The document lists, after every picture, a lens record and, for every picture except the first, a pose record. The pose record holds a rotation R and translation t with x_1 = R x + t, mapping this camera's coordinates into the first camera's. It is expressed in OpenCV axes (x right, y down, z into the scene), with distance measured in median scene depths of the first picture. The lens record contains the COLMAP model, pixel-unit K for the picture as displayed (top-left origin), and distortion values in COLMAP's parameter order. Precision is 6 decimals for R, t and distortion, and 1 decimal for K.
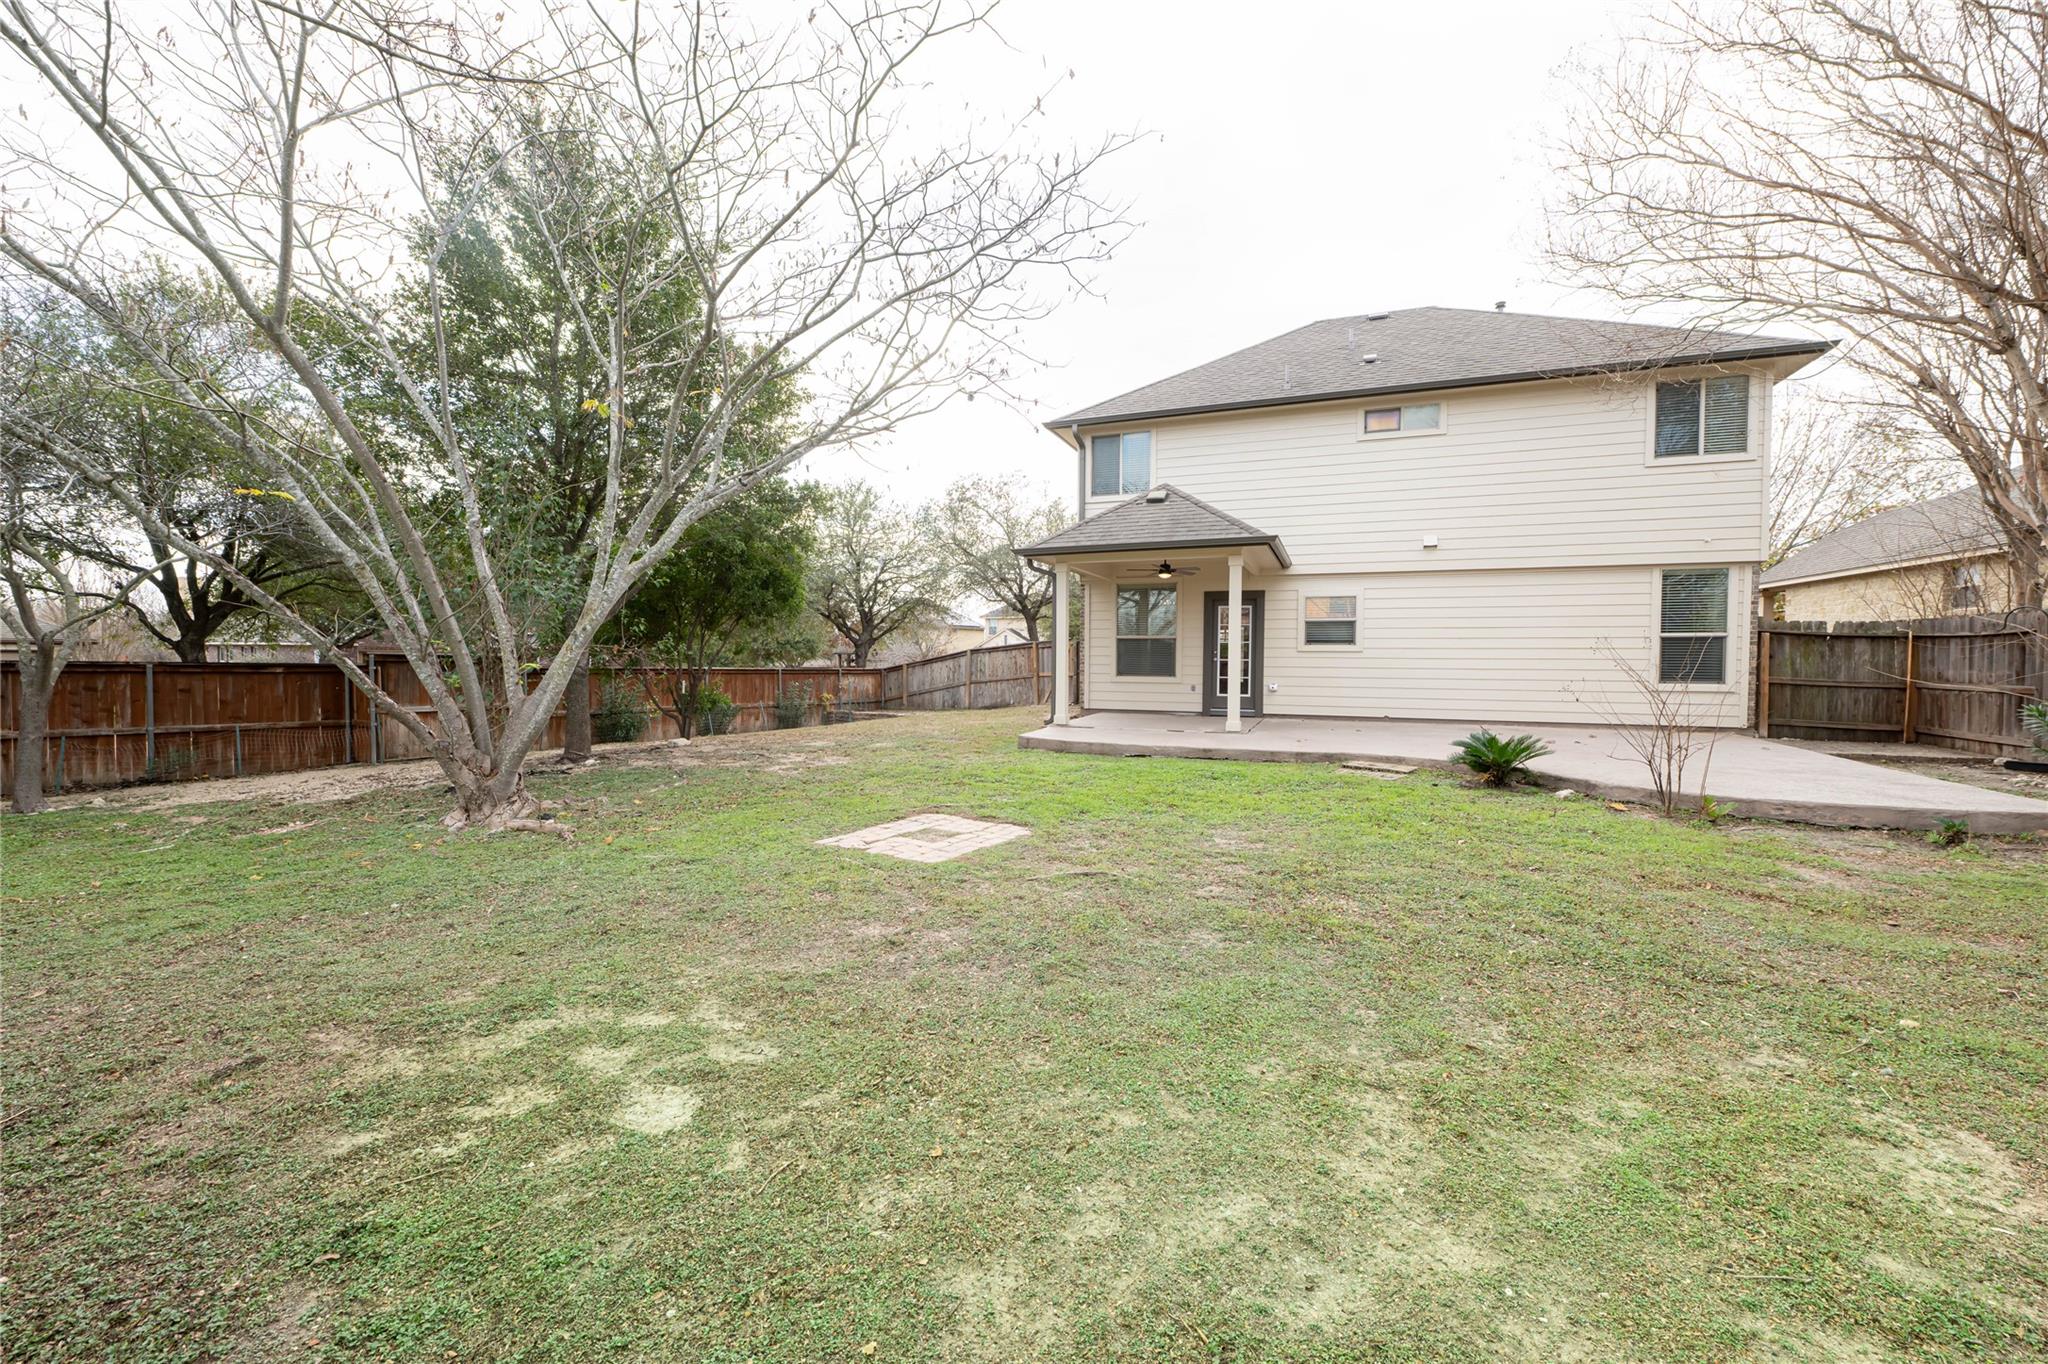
lens RADIAL K [[862.7, 0, 1024.0], [0, 862.7, 682.0], [0, 0, 1]] dist [-0.000942, -0.000768]
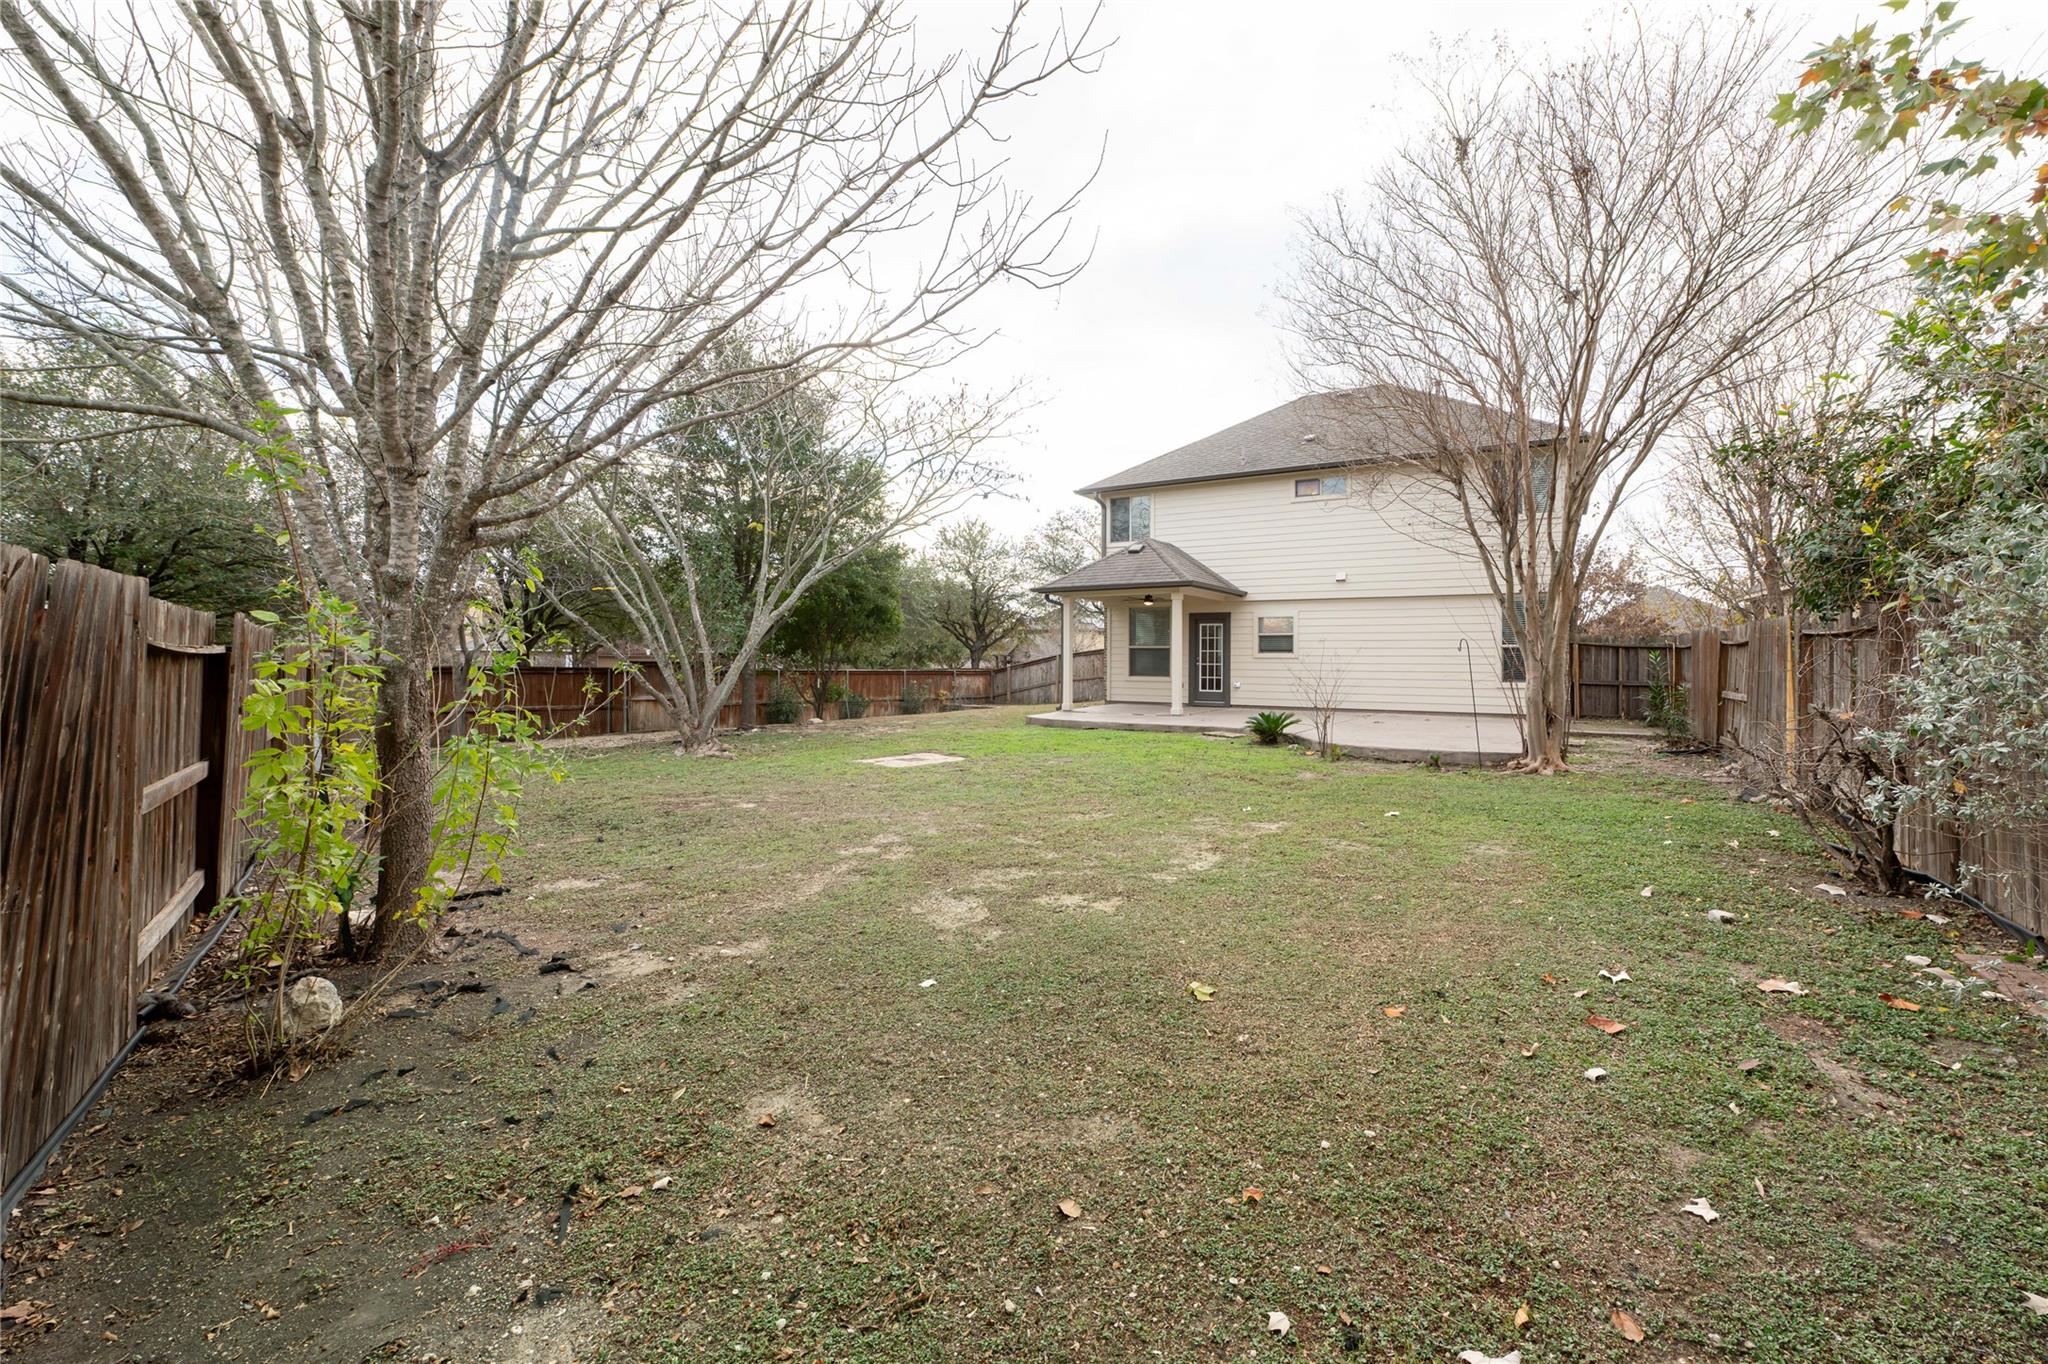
lens RADIAL K [[799.7, 0, 1025.9], [0, 799.7, 642.1], [0, 0, 1]] dist [0.000289, -0.000213]
pose [[0.987339, -0.004981, -0.158548, 0.316882], [-0.002975, 0.998750, -0.049905, 0.005246], [0.158598, 0.049745, 0.986089, -0.534611]]
